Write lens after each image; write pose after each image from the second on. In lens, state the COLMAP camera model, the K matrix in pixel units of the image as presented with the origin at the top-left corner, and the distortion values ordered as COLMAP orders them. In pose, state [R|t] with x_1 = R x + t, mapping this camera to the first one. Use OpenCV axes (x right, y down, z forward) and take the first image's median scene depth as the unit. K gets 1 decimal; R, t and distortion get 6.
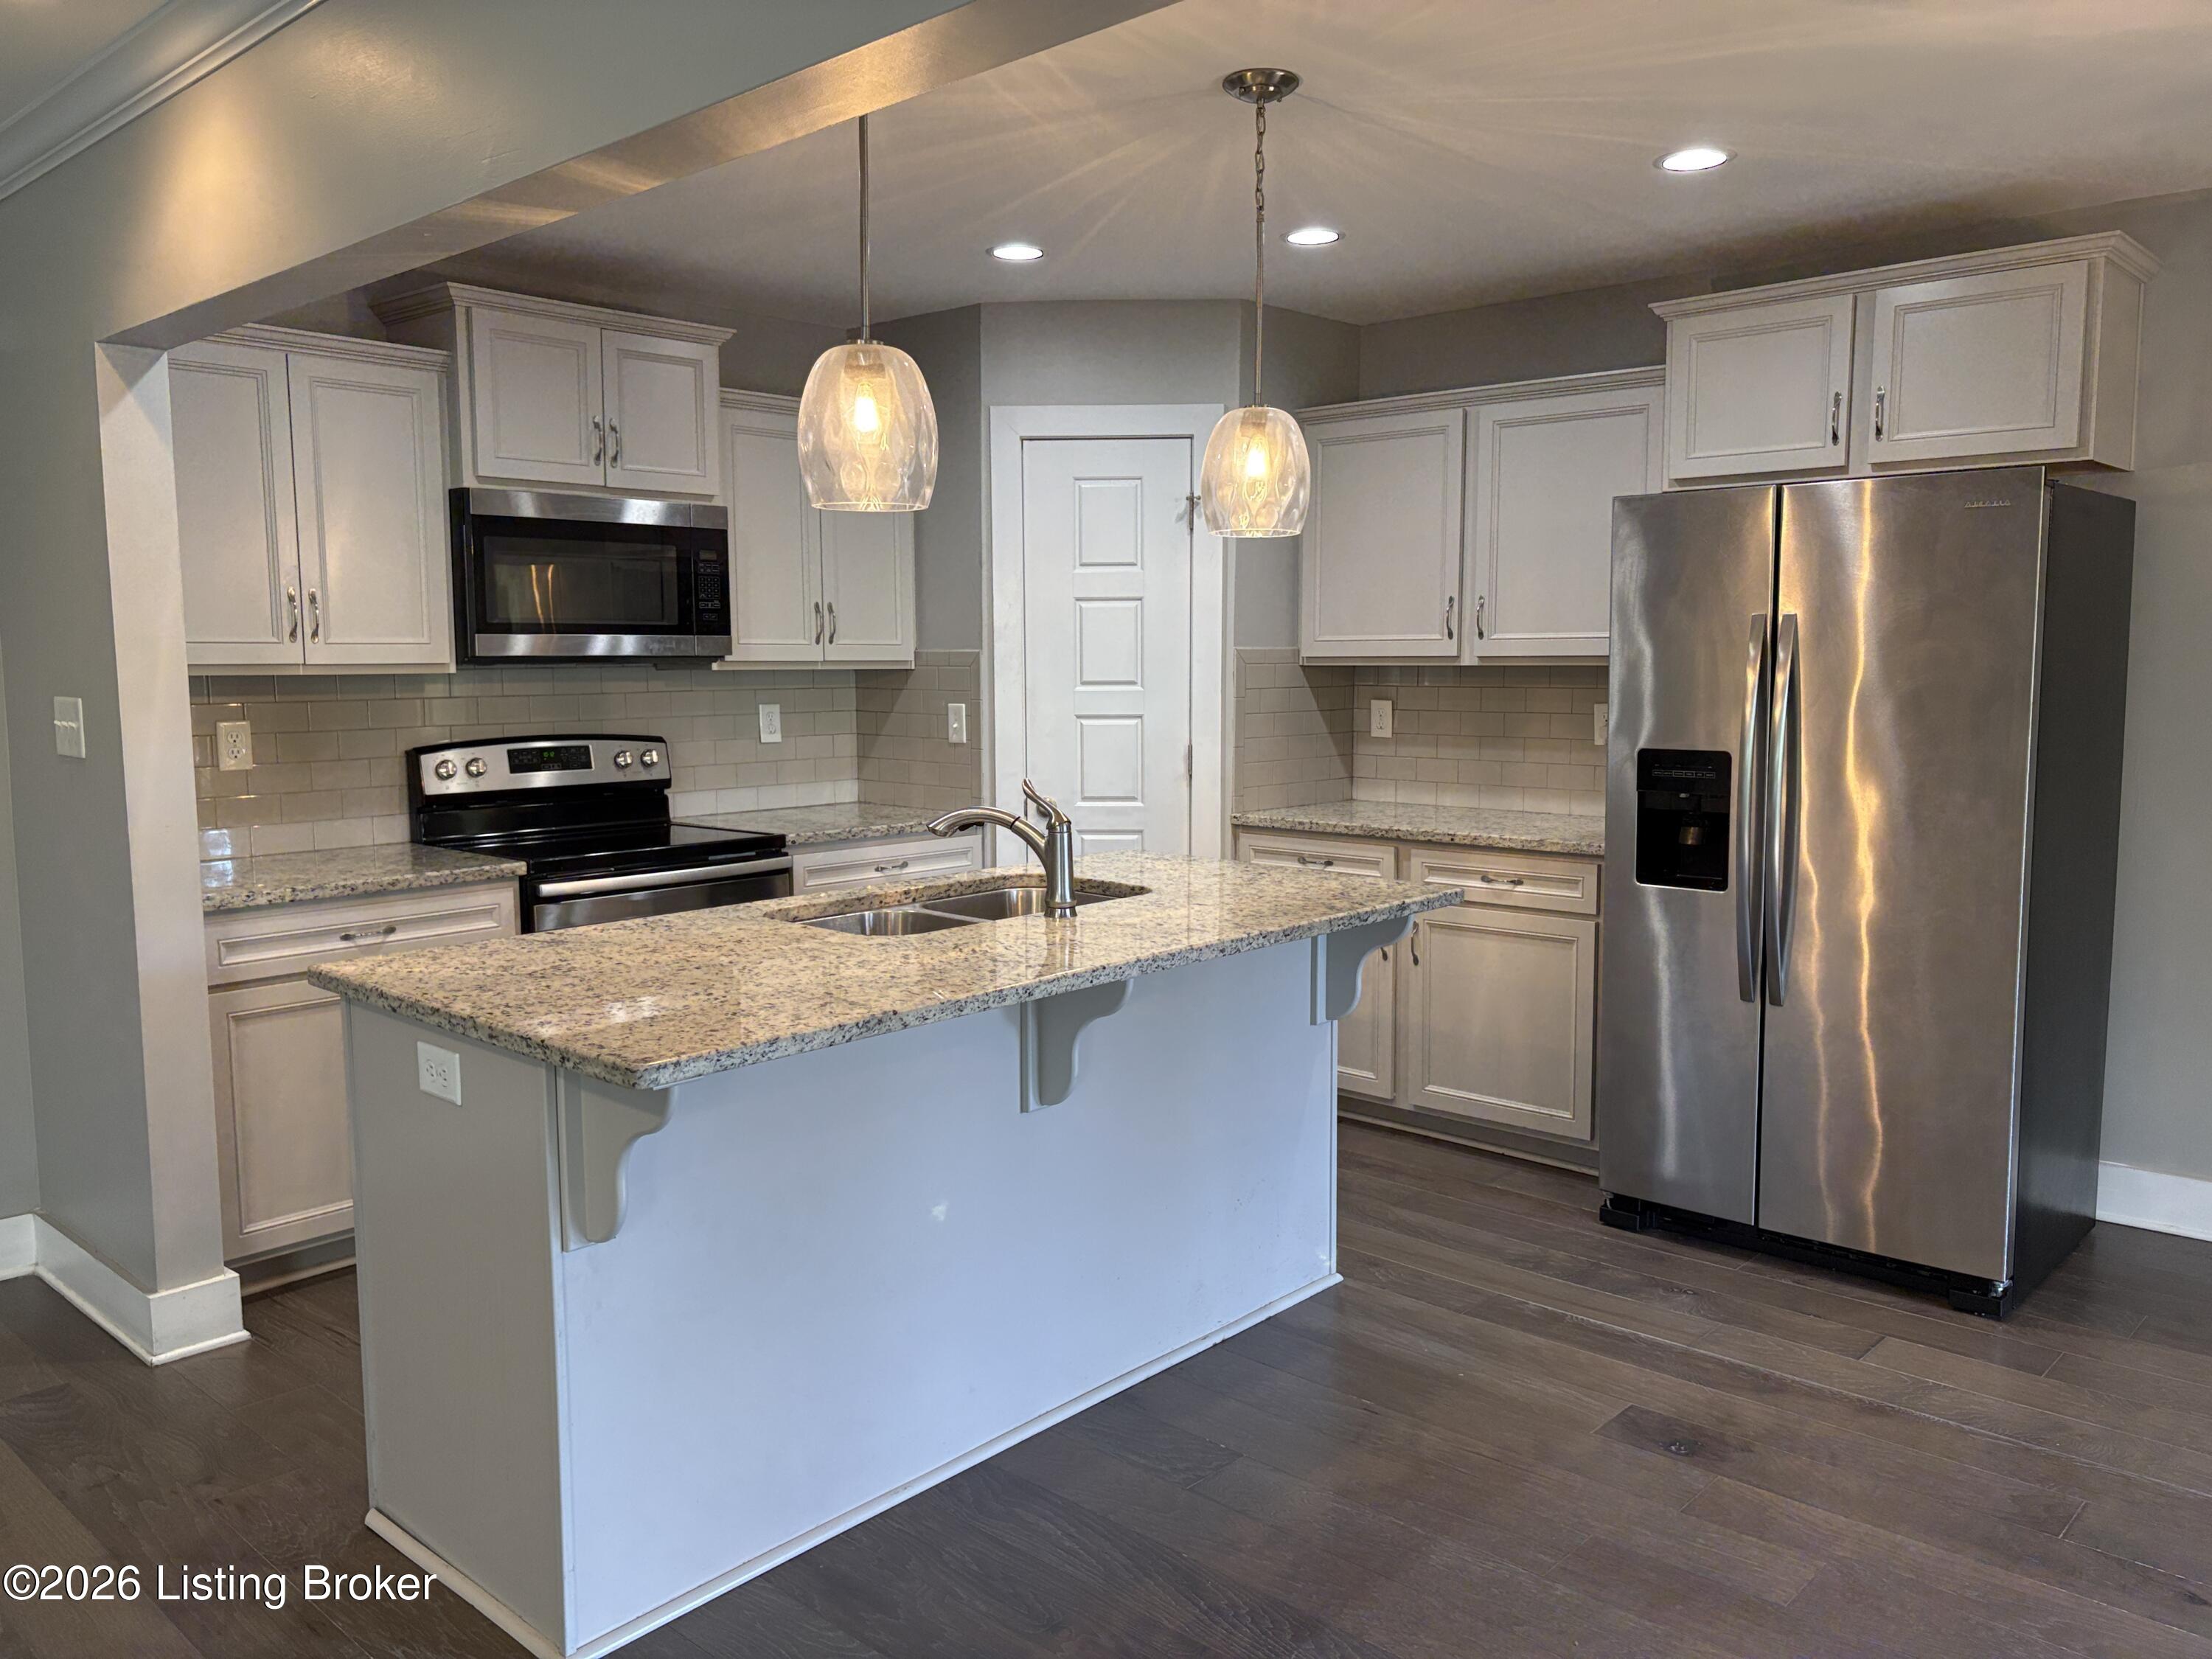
lens RADIAL K [[1675.0, 0, 1117.7], [0, 1675.0, 808.3], [0, 0, 1]] dist [0.003477, 0.002452]
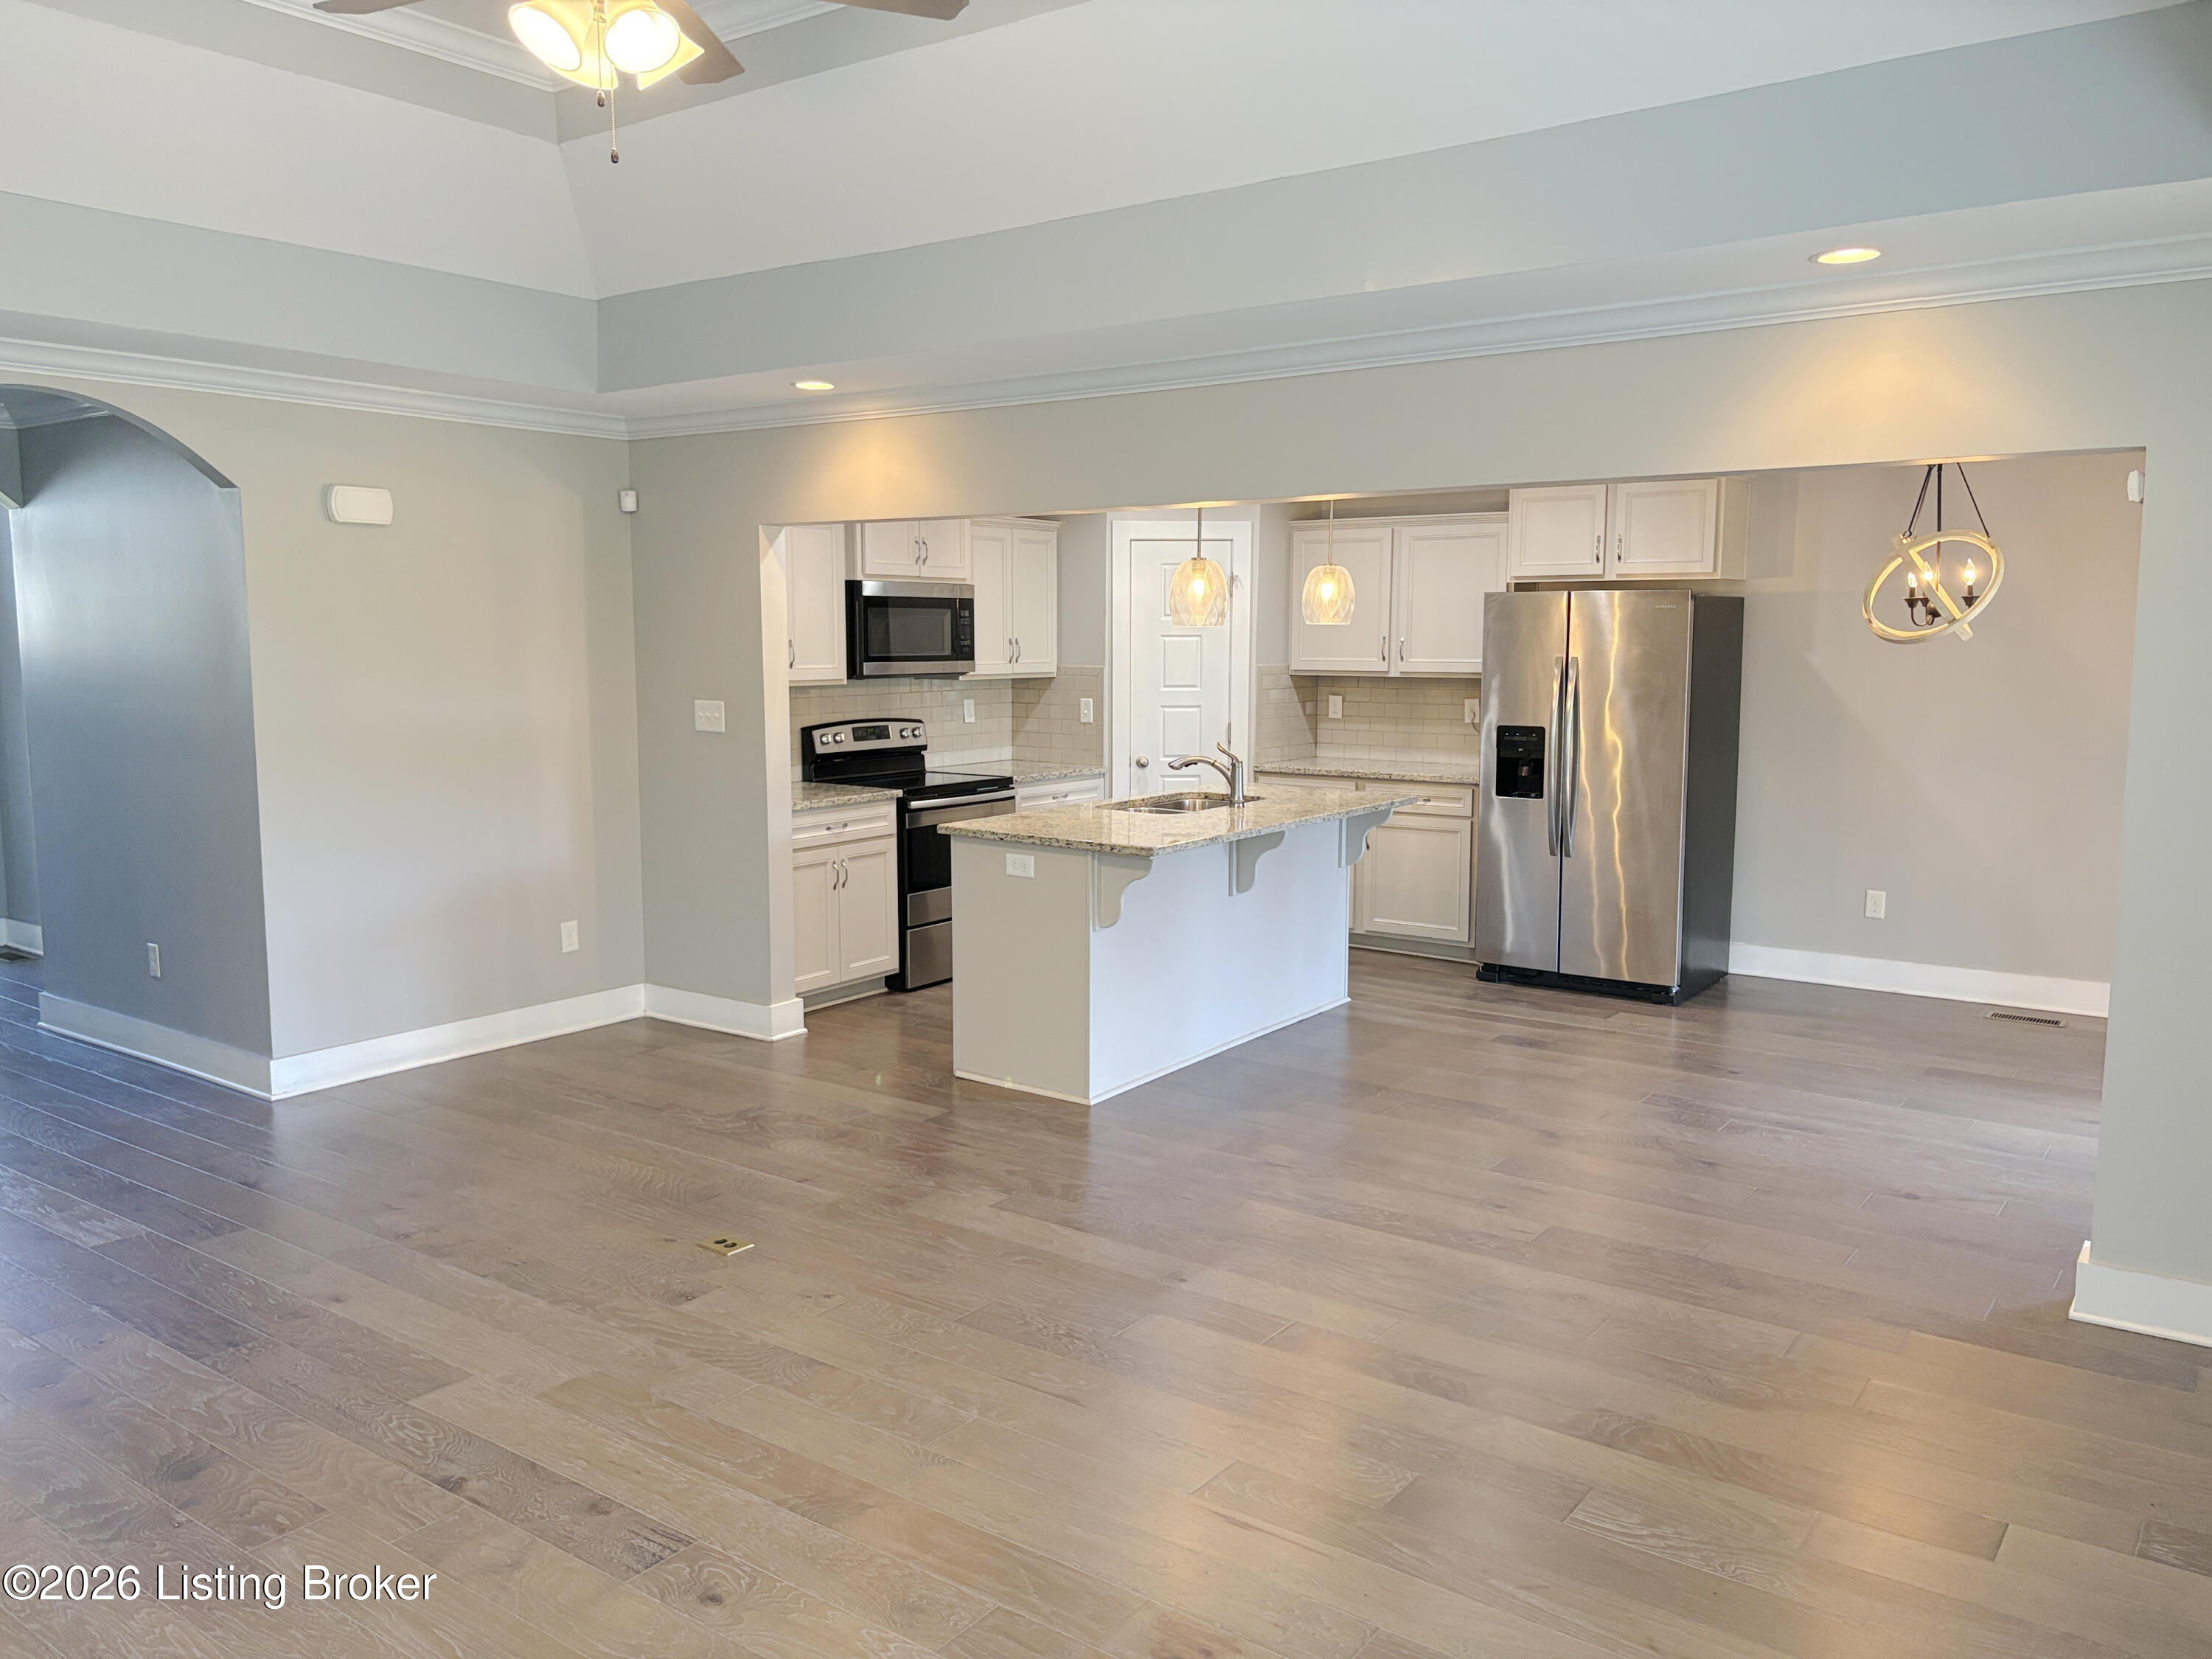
lens RADIAL K [[1677.7, 0, 1106.0], [0, 1677.7, 829.5], [0, 0, 1]] dist [0.004504, 0.000644]
pose [[0.994129, -0.009977, 0.107738, -0.301997], [0.007042, 0.999595, 0.027586, 0.024379], [-0.107970, -0.026666, 0.993796, -0.758118]]
